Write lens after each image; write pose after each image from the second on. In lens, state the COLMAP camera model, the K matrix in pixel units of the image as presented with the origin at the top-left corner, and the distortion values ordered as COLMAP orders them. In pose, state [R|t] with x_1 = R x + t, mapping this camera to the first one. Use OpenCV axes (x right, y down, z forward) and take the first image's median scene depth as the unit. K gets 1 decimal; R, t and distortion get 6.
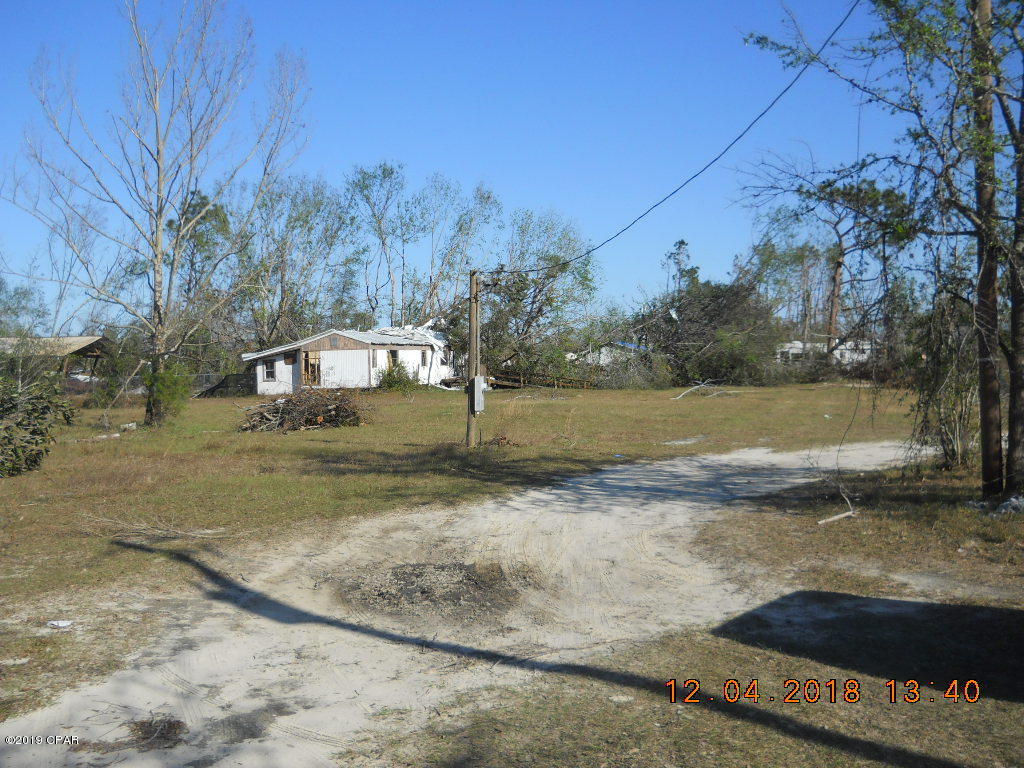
lens RADIAL K [[1301.3, 0, 512.0], [0, 1301.3, 384.0], [0, 0, 1]] dist [-0.014406, -0.005563]
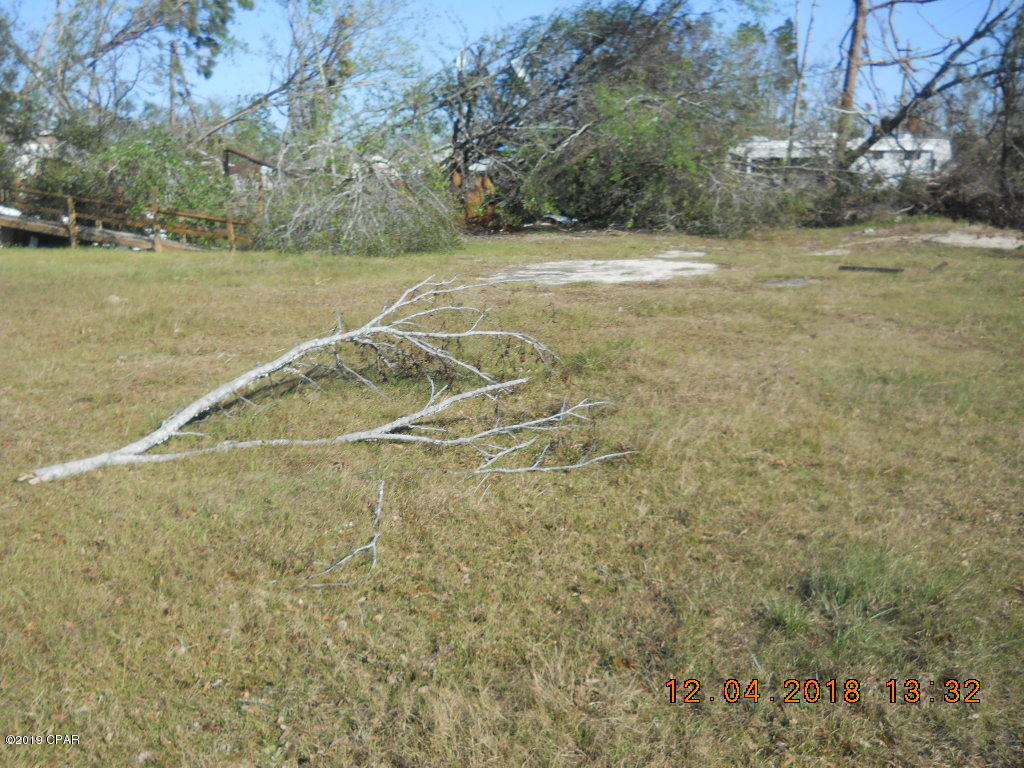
lens RADIAL K [[1077.1, 0, 512.0], [0, 1077.1, 384.0], [0, 0, 1]] dist [-0.079715, -0.000013]
pose [[0.999299, -0.000023, 0.037430, 0.117977], [-0.006490, 0.984747, 0.173871, -0.009685], [-0.036863, -0.173992, 0.984057, 0.659455]]
